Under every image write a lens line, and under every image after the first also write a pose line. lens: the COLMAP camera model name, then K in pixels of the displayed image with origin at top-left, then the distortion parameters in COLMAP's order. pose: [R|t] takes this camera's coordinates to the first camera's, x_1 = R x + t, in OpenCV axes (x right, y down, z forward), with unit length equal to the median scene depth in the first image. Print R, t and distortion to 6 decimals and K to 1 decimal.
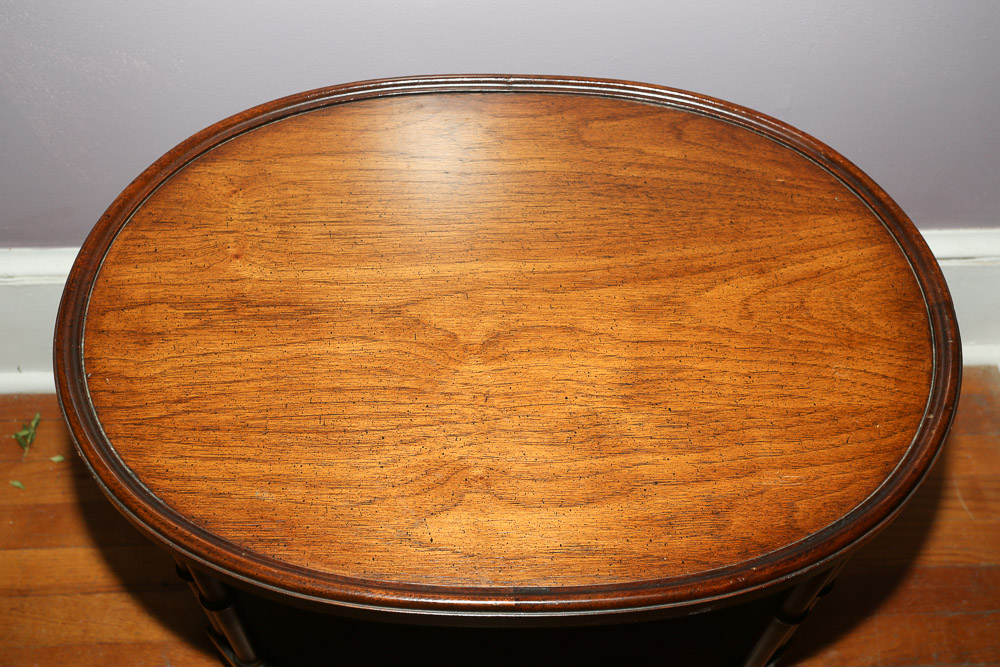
lens RADIAL K [[1148.2, 0, 500.5], [0, 1148.2, 331.5], [0, 0, 1]] dist [0.046649, 0.000000]
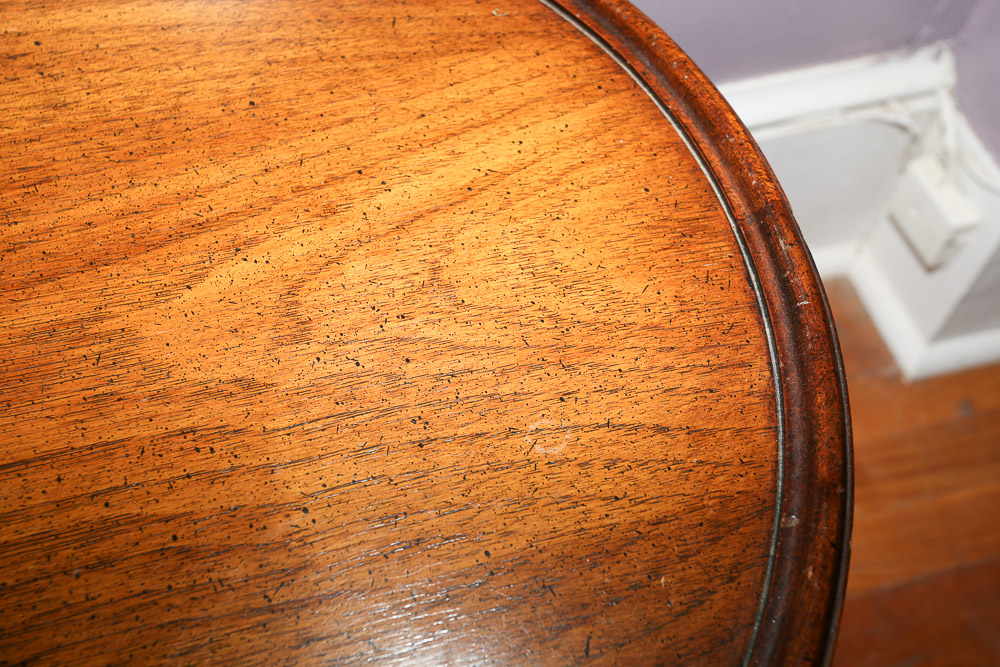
lens RADIAL K [[1148.2, 0, 500.5], [0, 1148.2, 334.8], [0, 0, 1]] dist [0.046649, 0.000000]
pose [[0.972122, -0.193911, 0.131824, 0.224786], [0.187558, 0.980472, 0.059131, -0.022485], [-0.140716, -0.032758, 0.989508, 0.598901]]
